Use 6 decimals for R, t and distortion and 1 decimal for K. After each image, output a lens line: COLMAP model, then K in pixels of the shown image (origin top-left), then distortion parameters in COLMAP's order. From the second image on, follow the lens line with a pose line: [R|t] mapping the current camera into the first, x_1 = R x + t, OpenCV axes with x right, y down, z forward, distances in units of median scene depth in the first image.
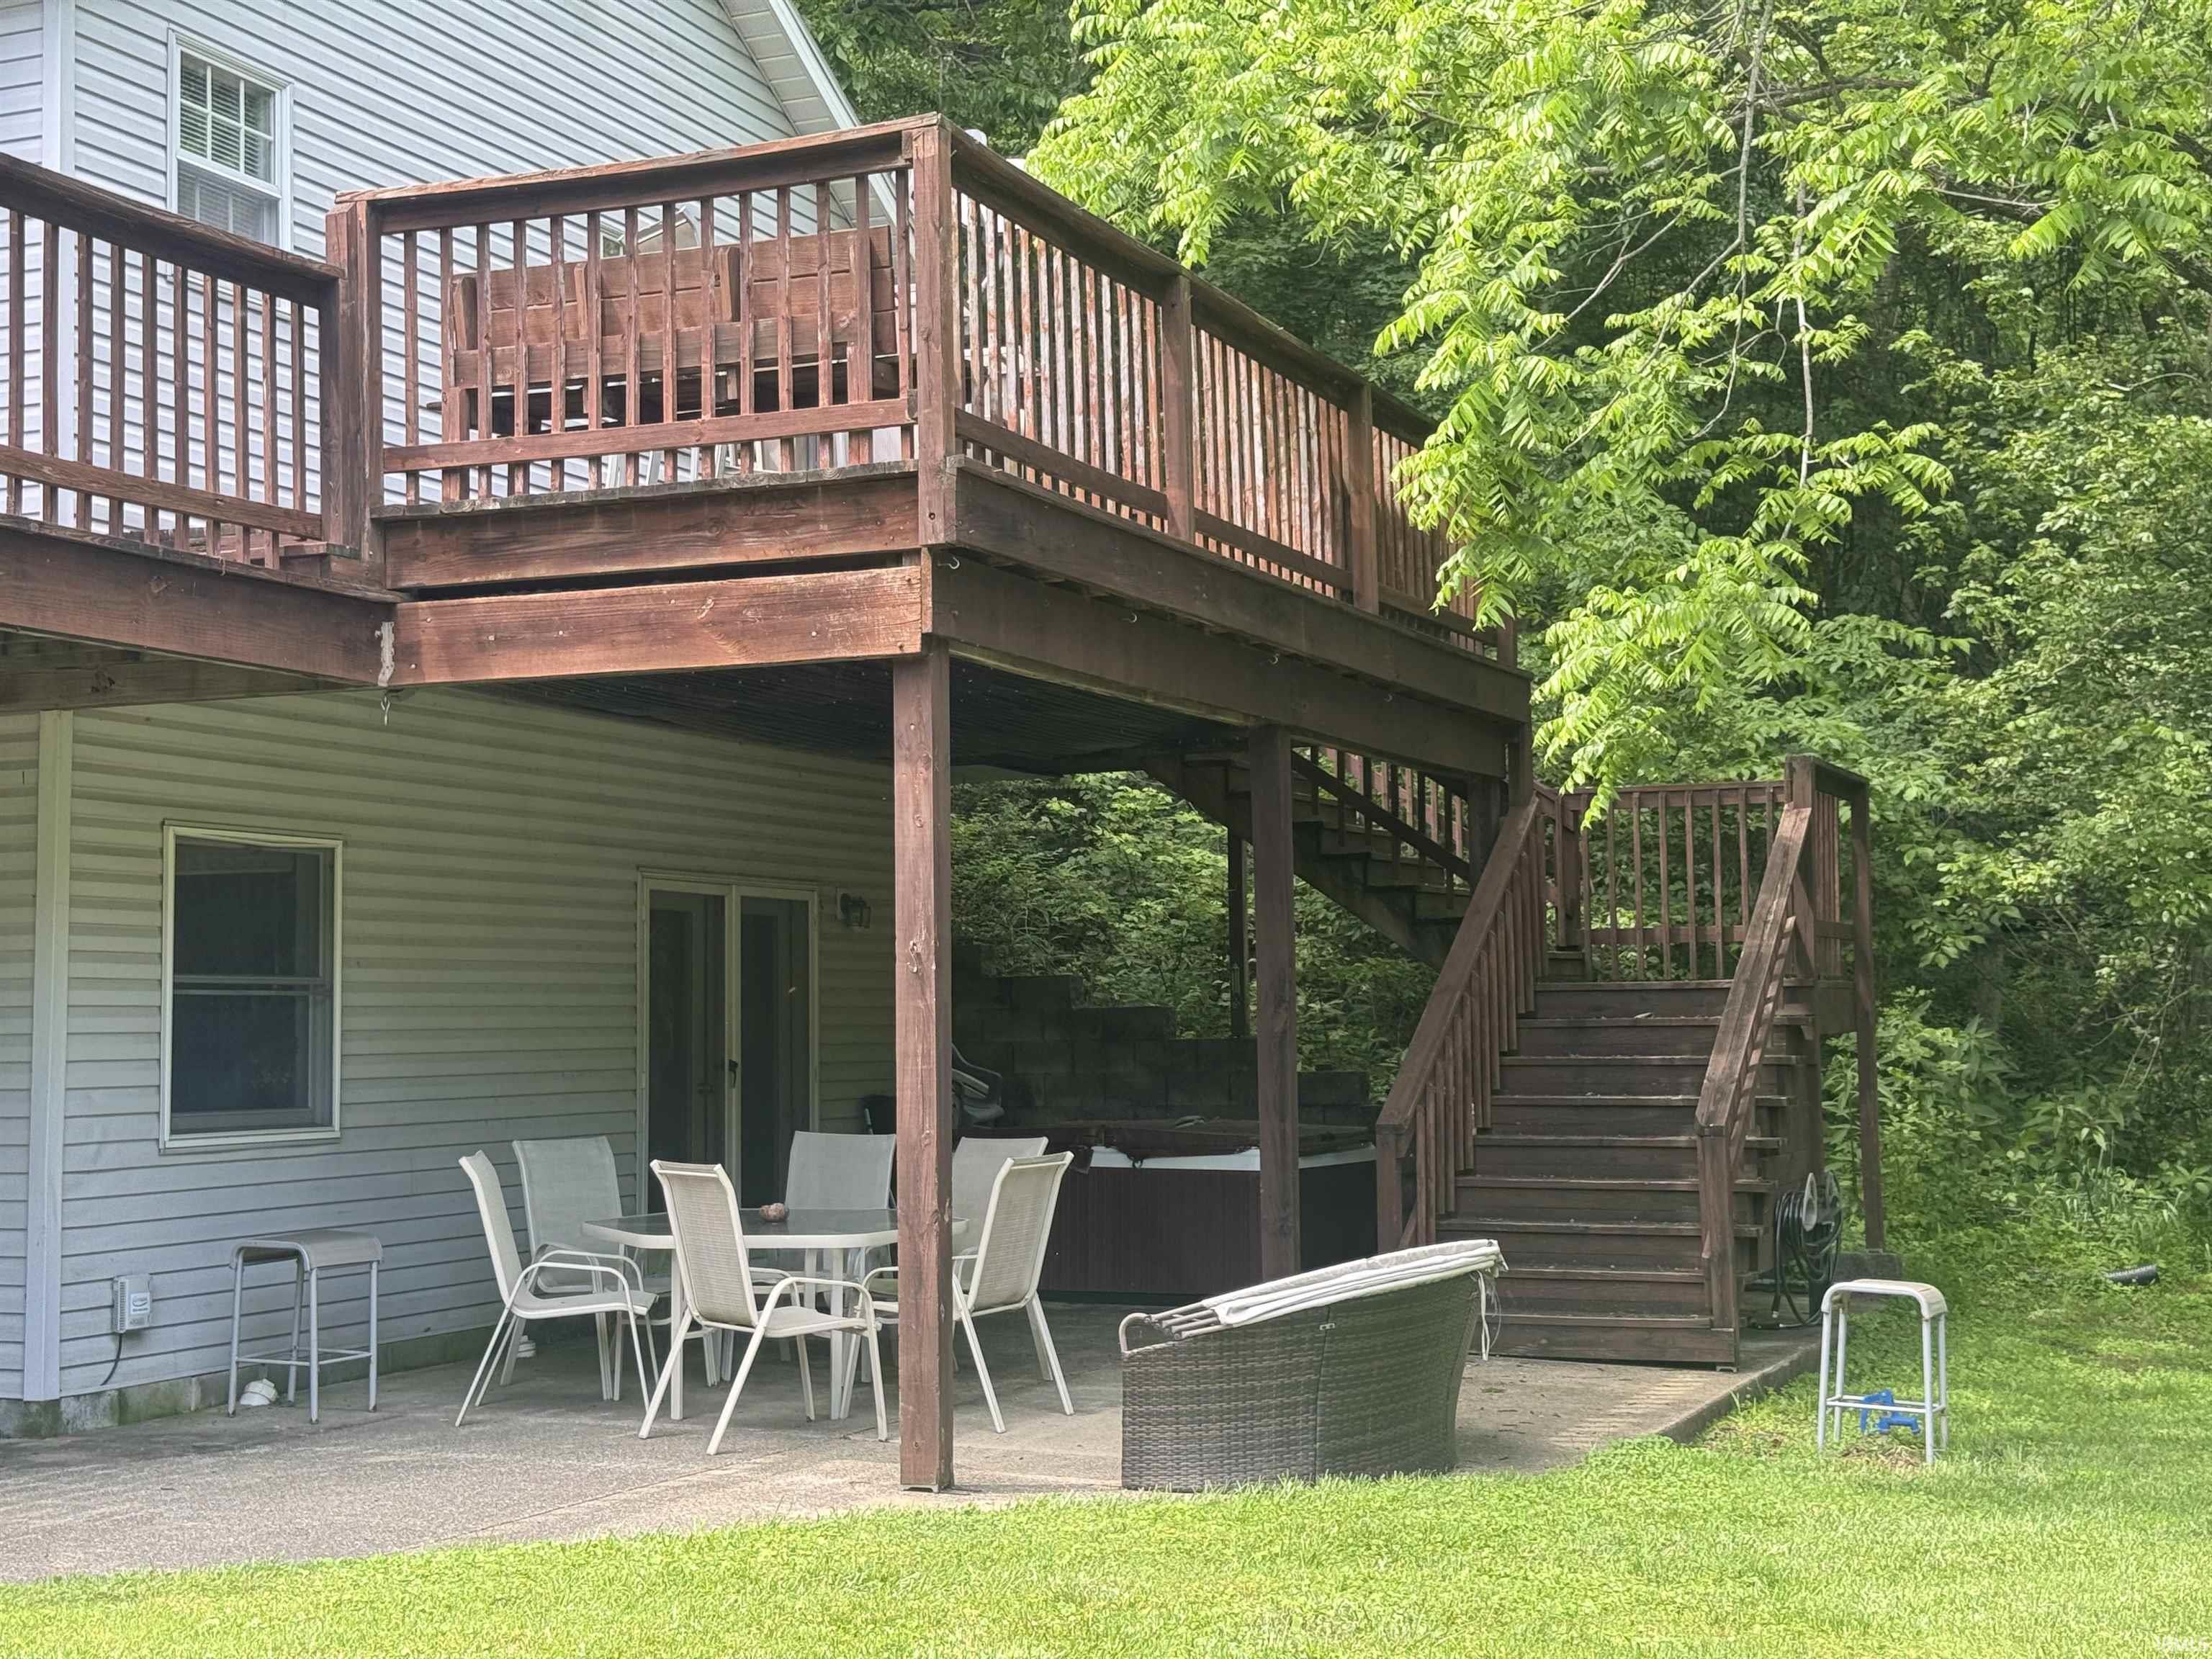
lens RADIAL K [[3061.1, 0, 1104.6], [0, 3061.1, 827.4], [0, 0, 1]] dist [0.001542, 0.000000]
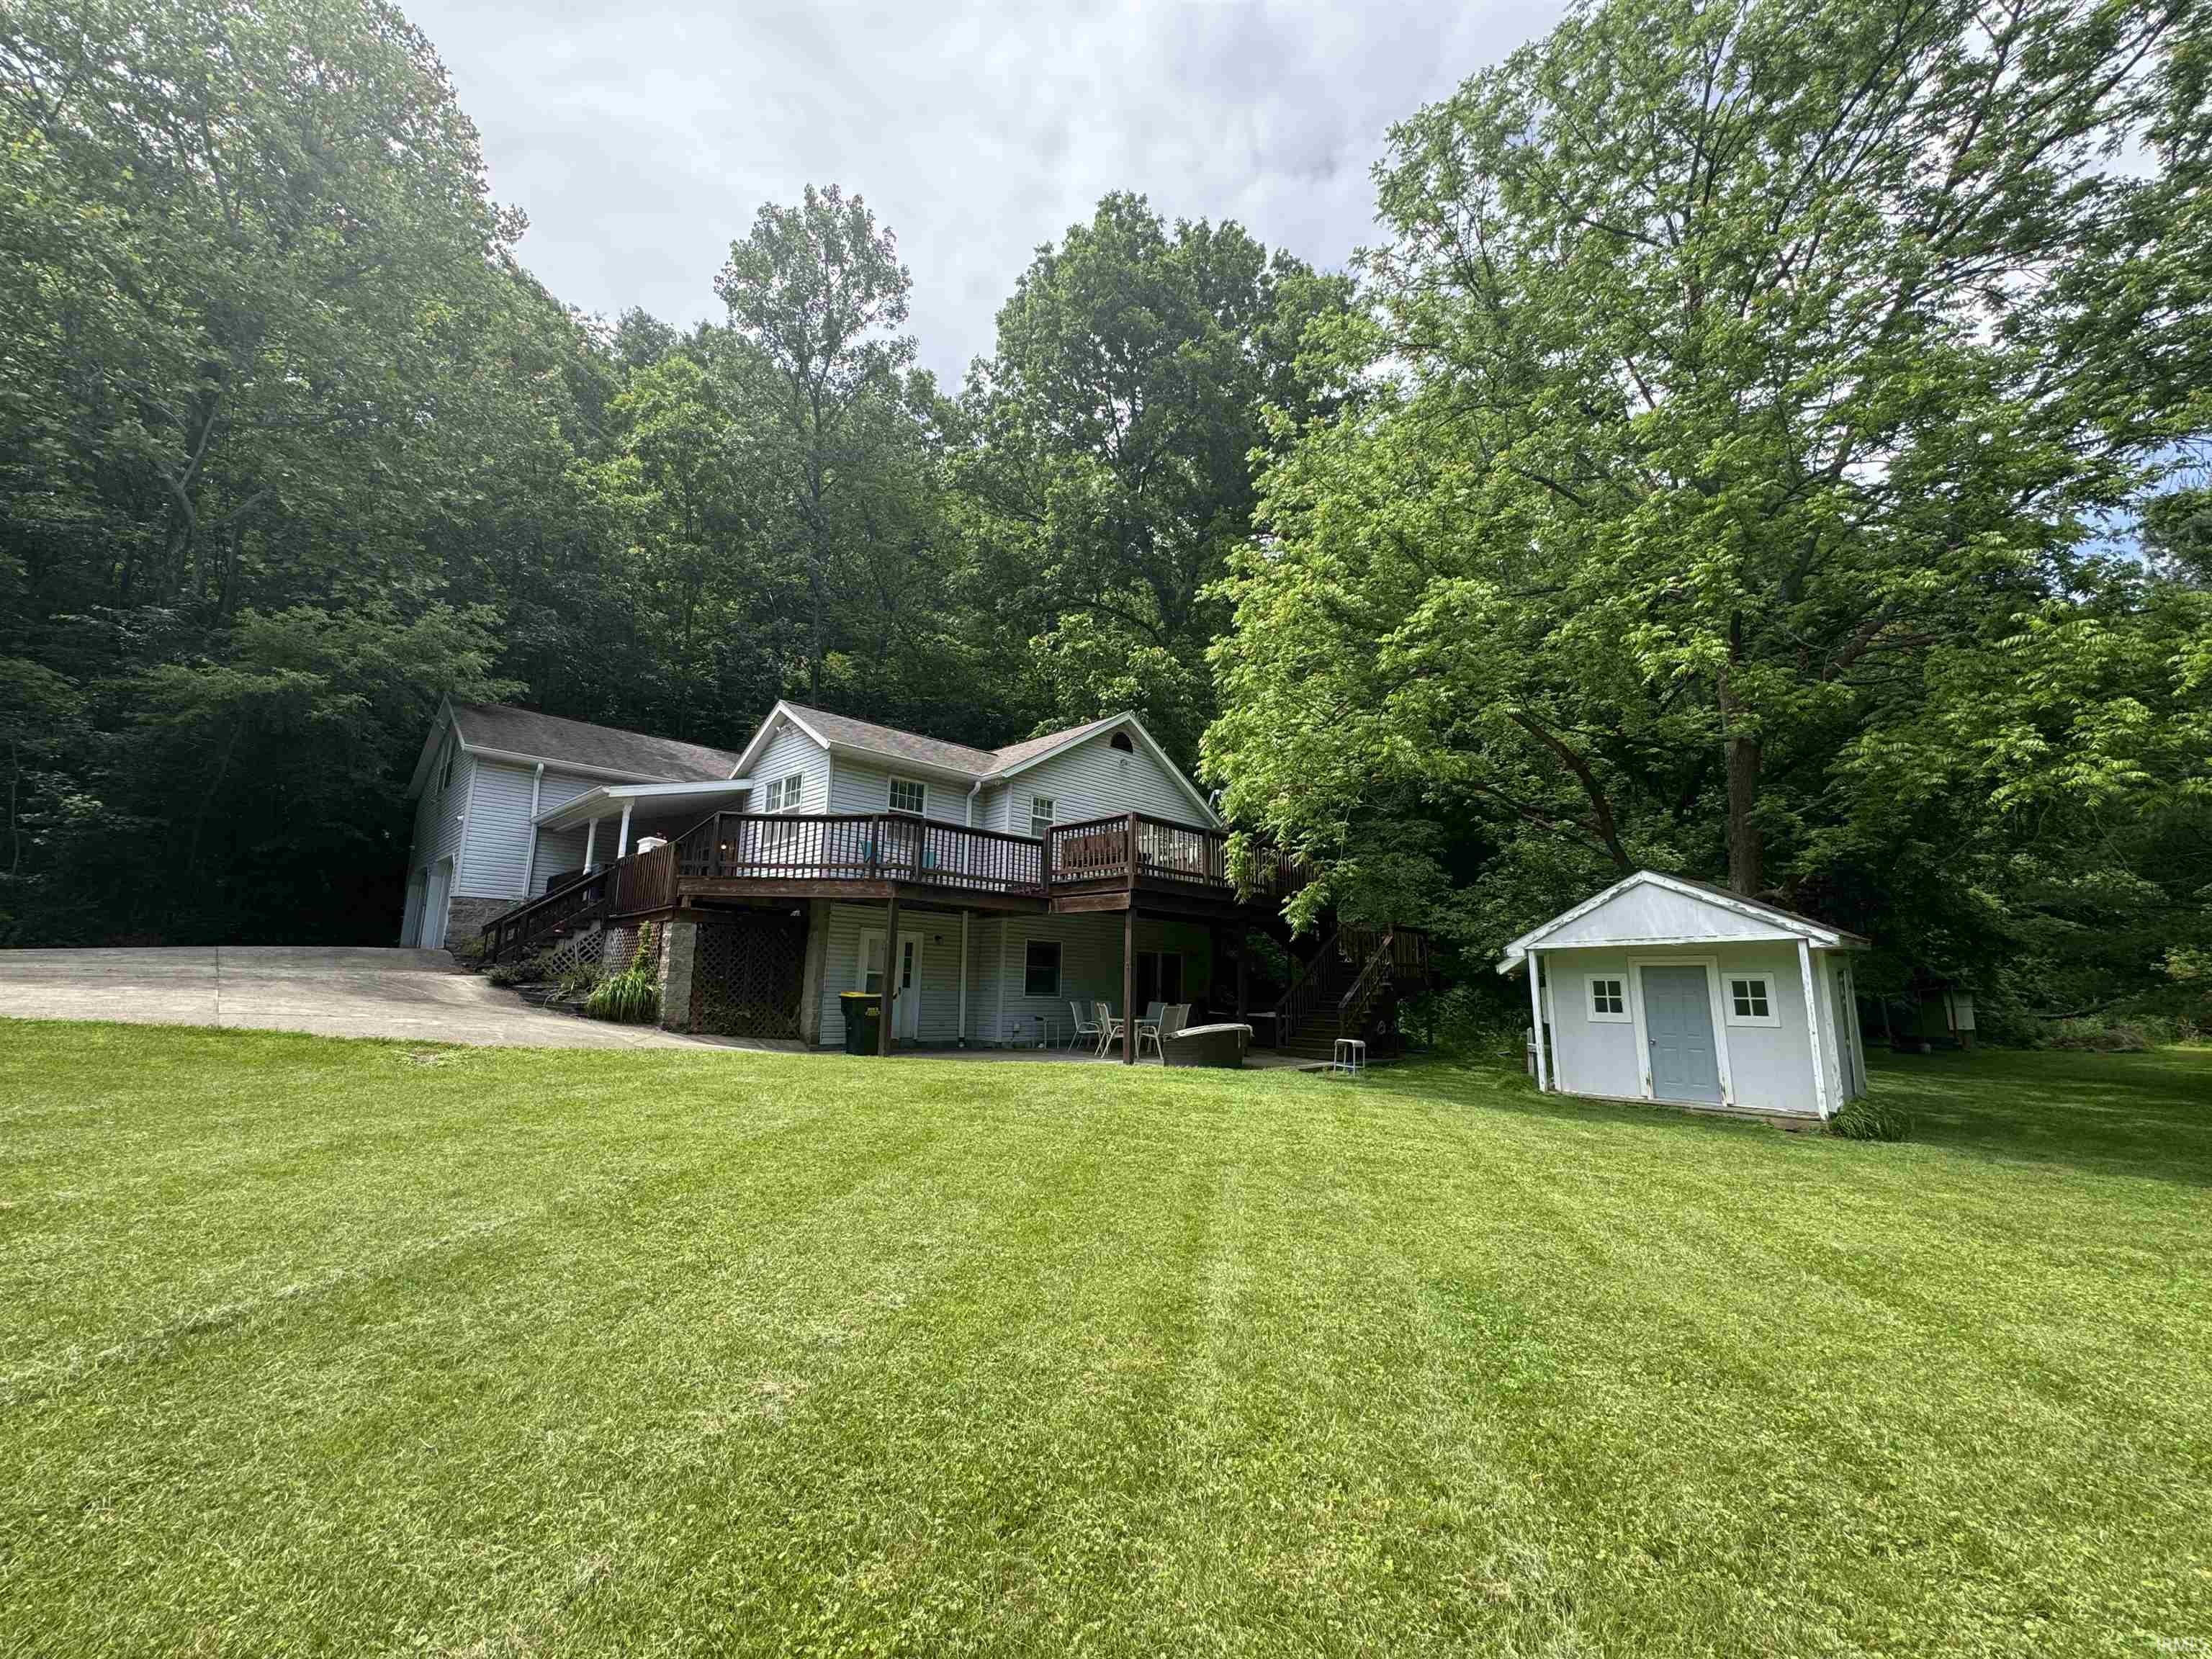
lens RADIAL K [[880.7, 0, 1106.0], [0, 880.7, 831.5], [0, 0, 1]] dist [0.001778, 0.001113]
pose [[0.922670, -0.040266, -0.383482, 0.466100], [-0.005038, 0.993189, -0.116407, -0.008897], [0.385557, 0.109337, 0.916183, -0.435141]]
